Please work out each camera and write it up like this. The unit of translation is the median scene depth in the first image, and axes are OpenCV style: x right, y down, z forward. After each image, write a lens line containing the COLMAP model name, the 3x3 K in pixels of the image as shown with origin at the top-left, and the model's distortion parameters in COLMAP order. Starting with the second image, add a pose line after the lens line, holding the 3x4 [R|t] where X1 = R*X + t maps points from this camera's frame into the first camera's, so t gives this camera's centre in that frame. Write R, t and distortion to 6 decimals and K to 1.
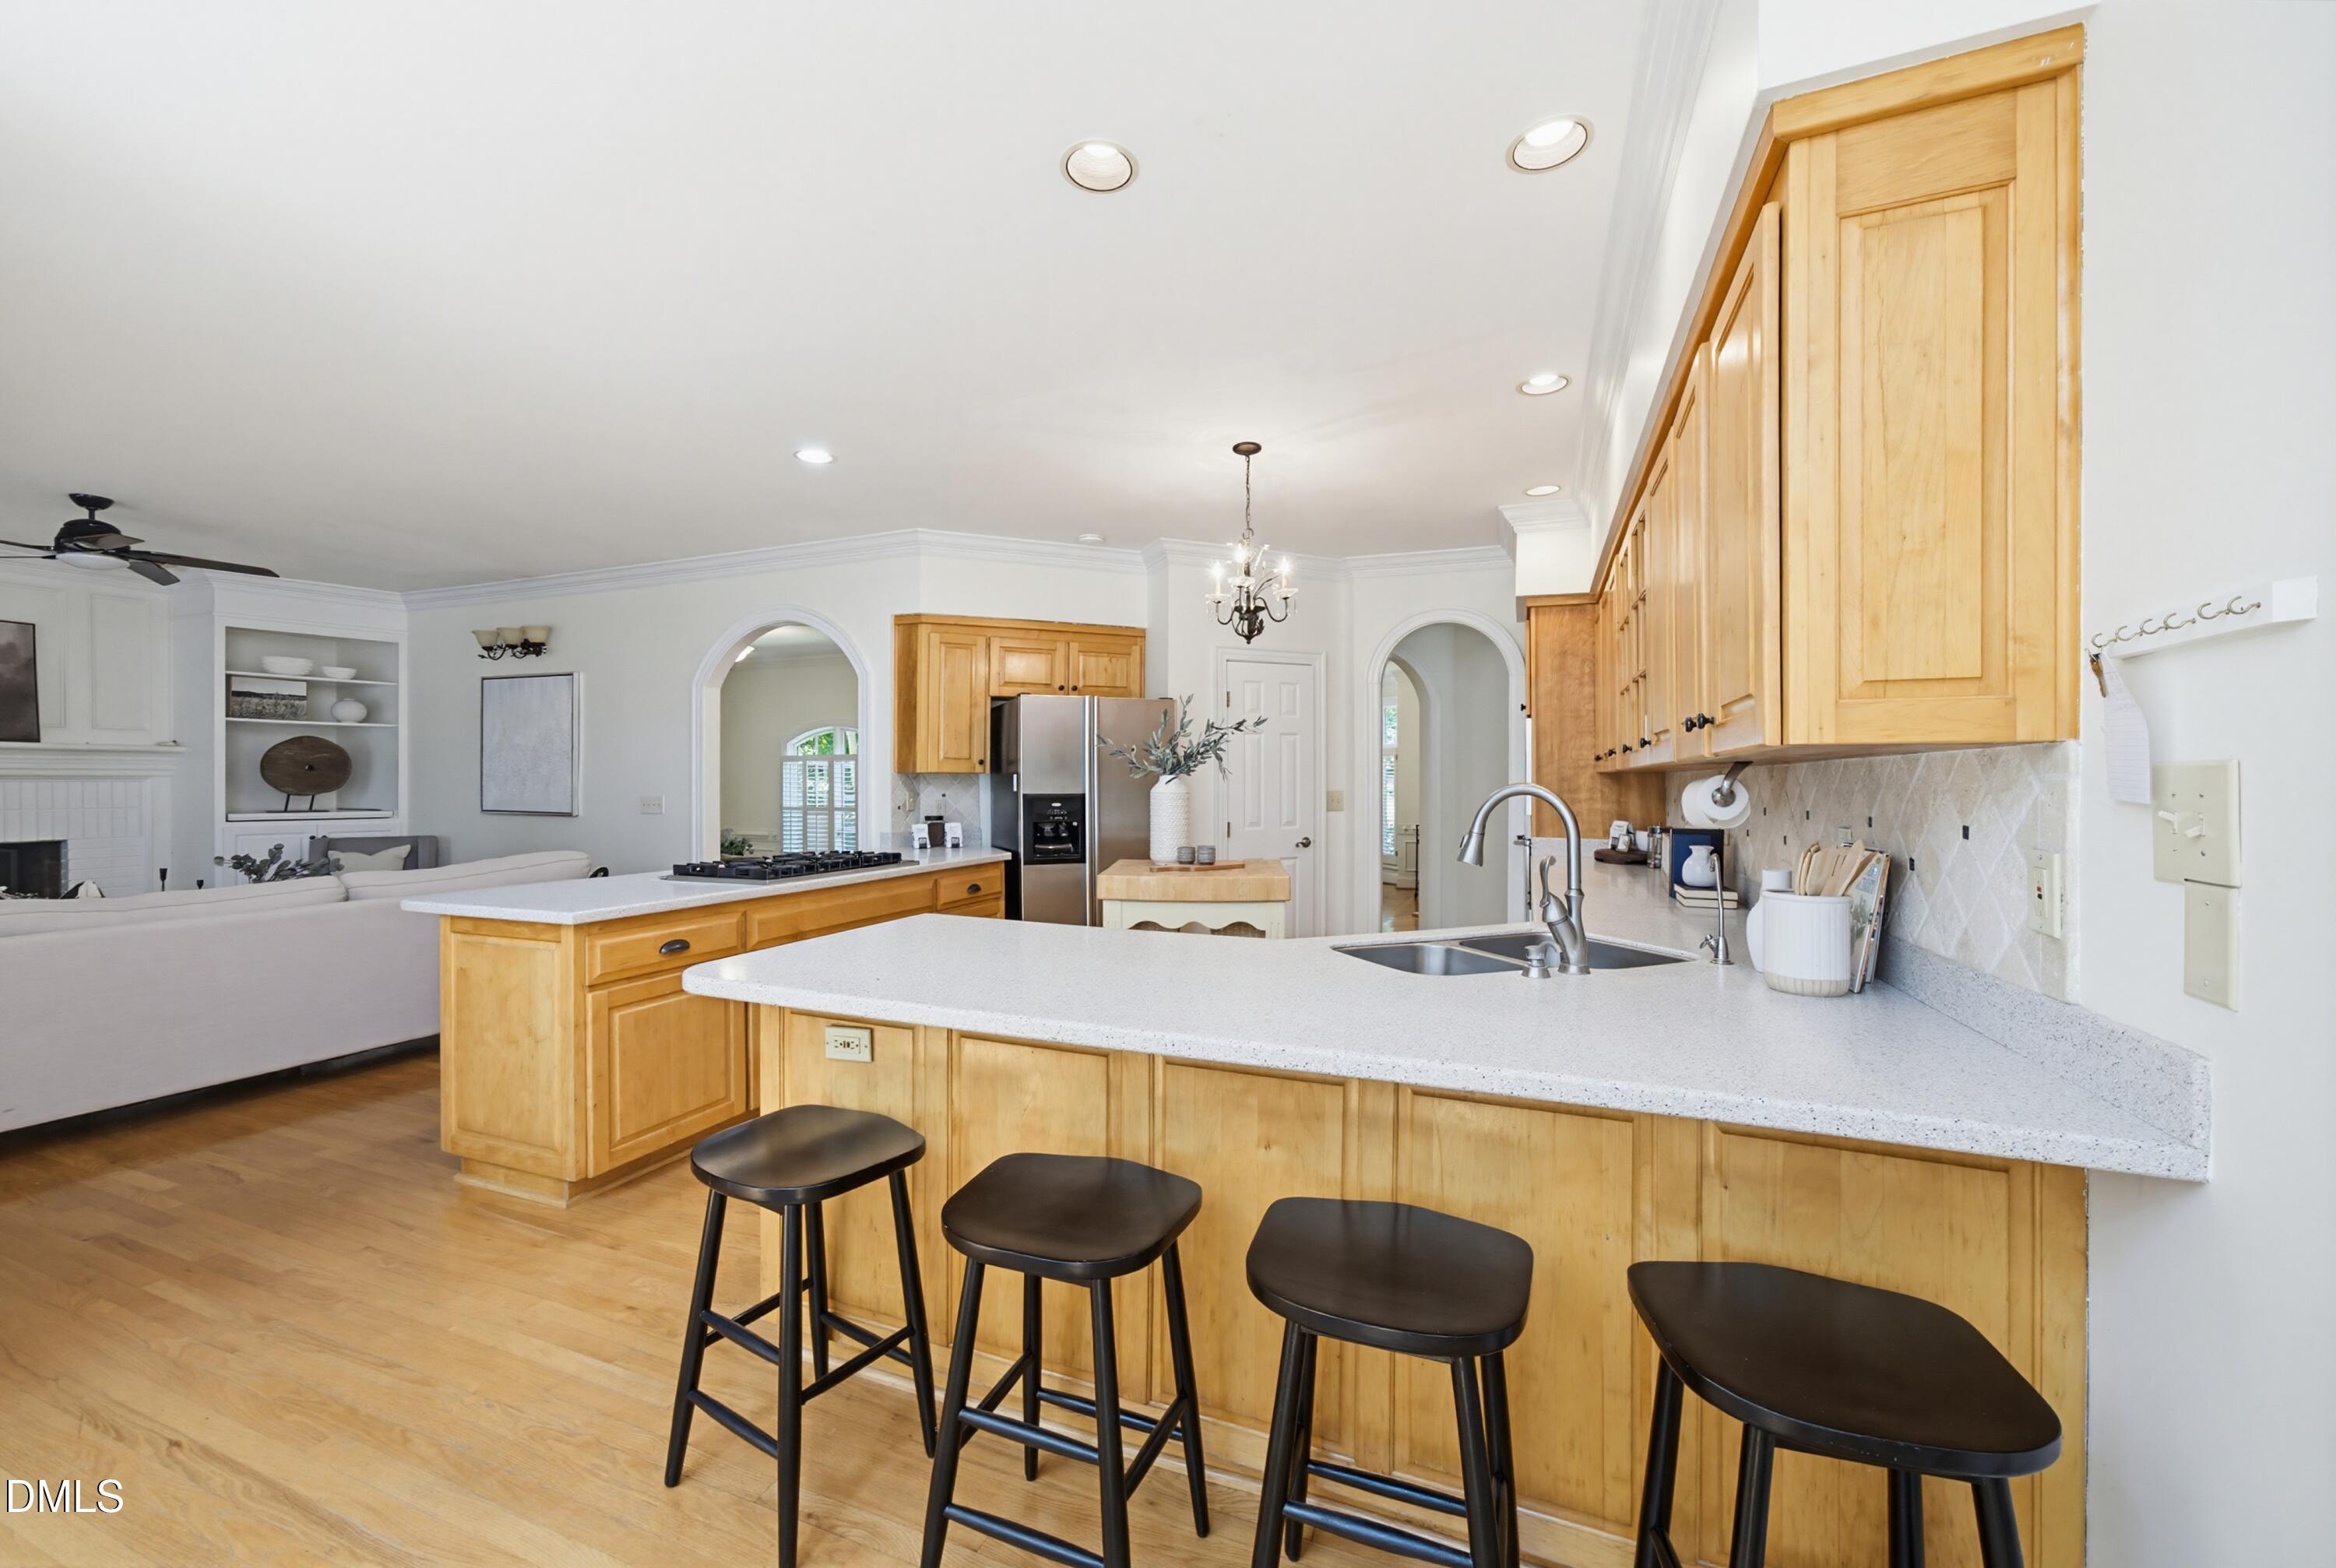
lens RADIAL K [[895.3, 0, 1164.0], [0, 895.3, 780.6], [0, 0, 1]] dist [-0.001469, 0.000588]
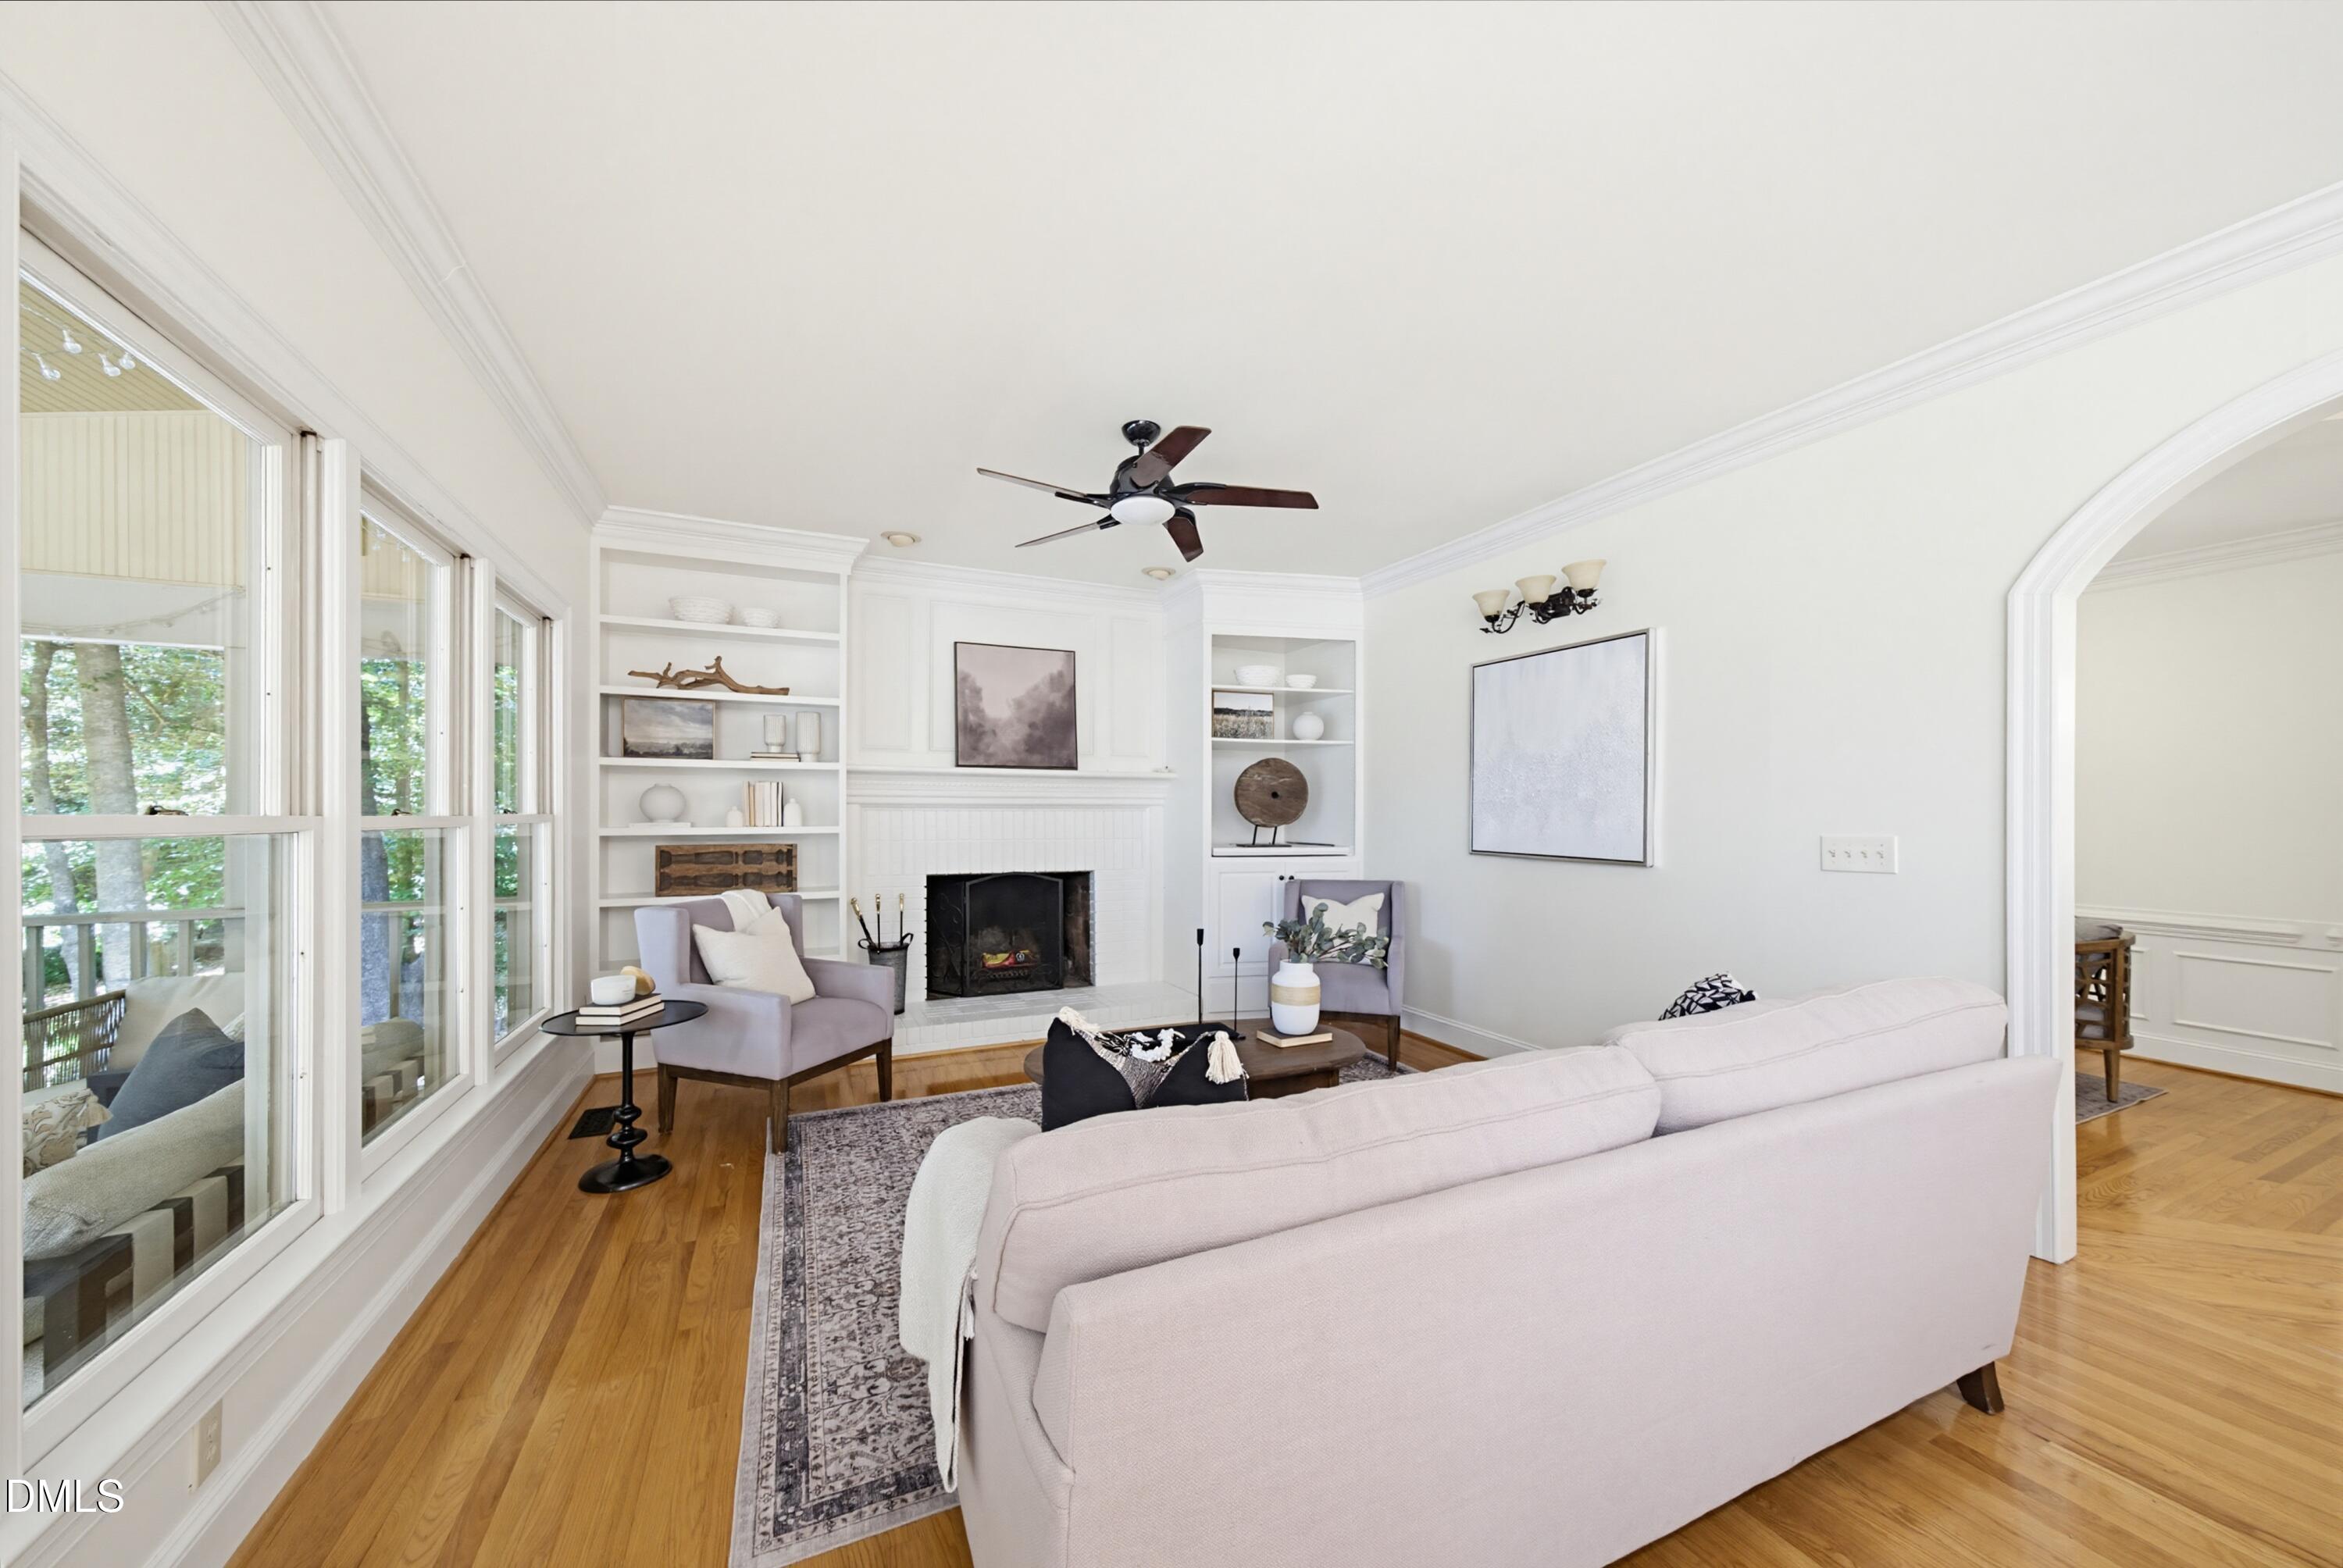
lens RADIAL K [[801.3, 0, 1178.8], [0, 801.3, 765.0], [0, 0, 1]] dist [-0.000936, 0.000134]
pose [[0.739451, -0.040197, -0.672009, -0.929685], [0.002756, 0.998388, -0.056687, 0.001532], [0.673205, 0.040066, 0.738370, 0.678002]]
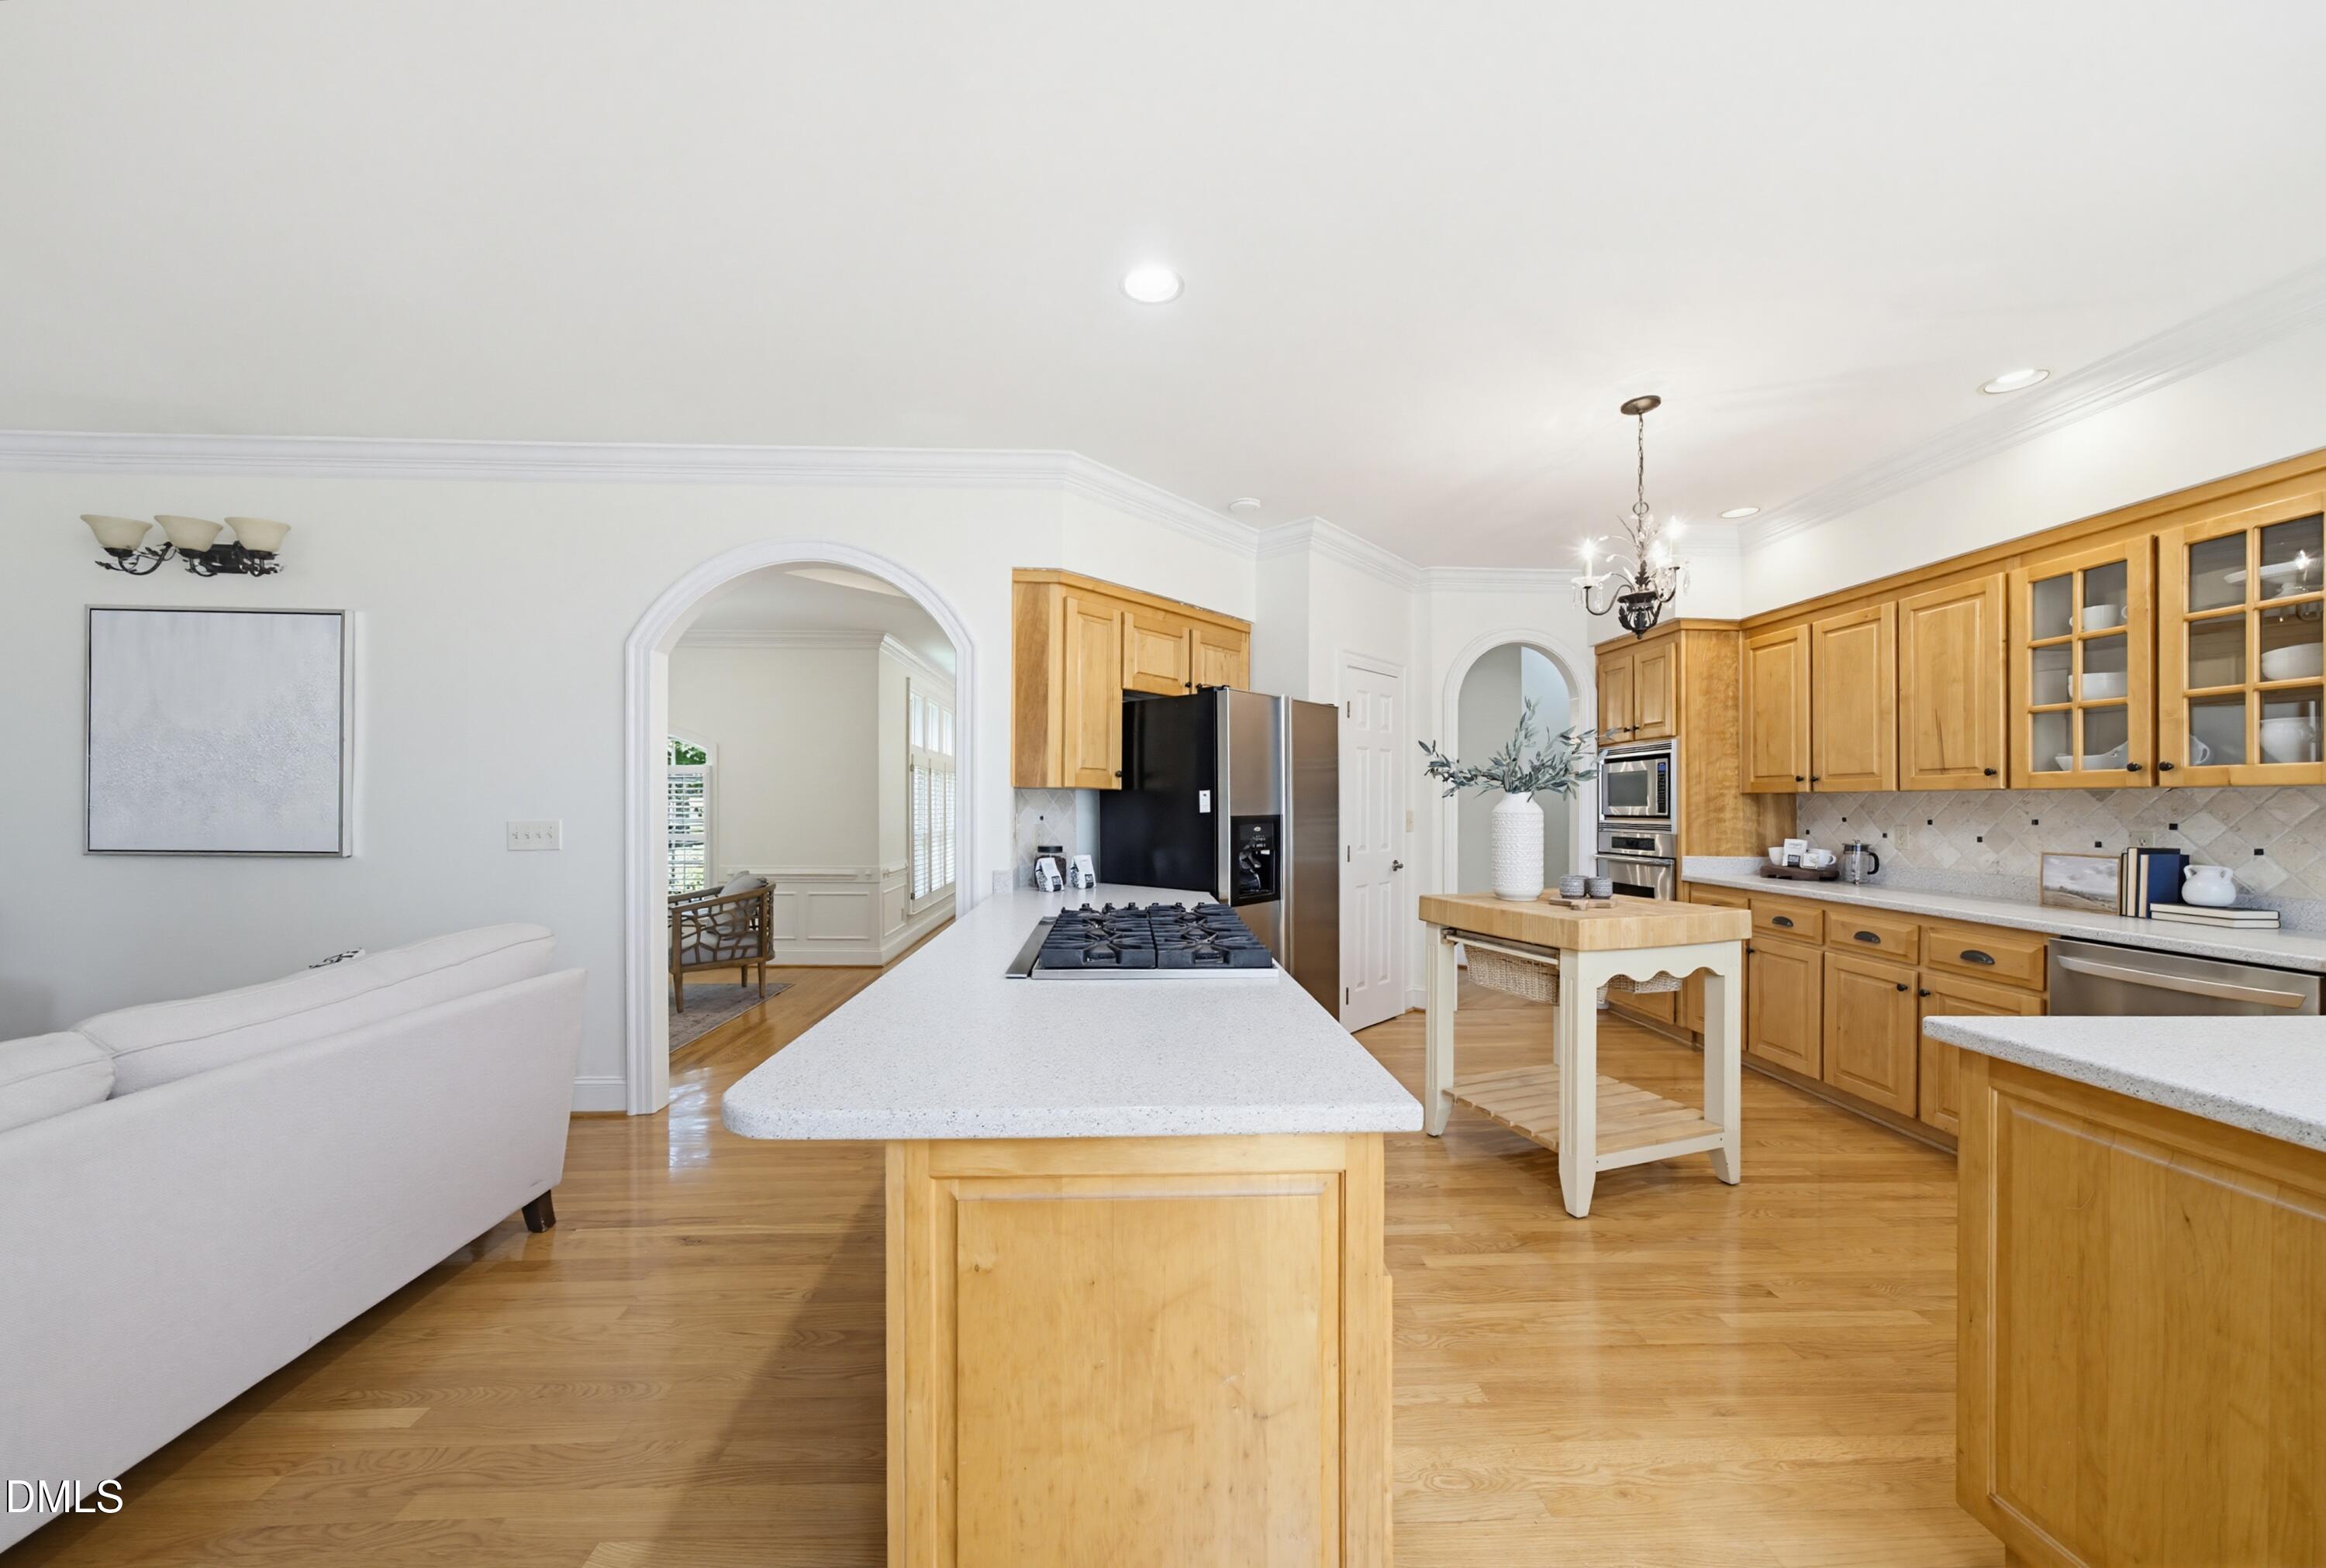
lens RADIAL K [[827.8, 0, 1160.8], [0, 827.8, 797.0], [0, 0, 1]] dist [0.000092, 0.000039]
pose [[0.912825, 0.004191, 0.408330, -0.680954], [-0.002776, 0.999988, -0.004057, 0.002398], [-0.408342, 0.002570, 0.912825, 0.502055]]
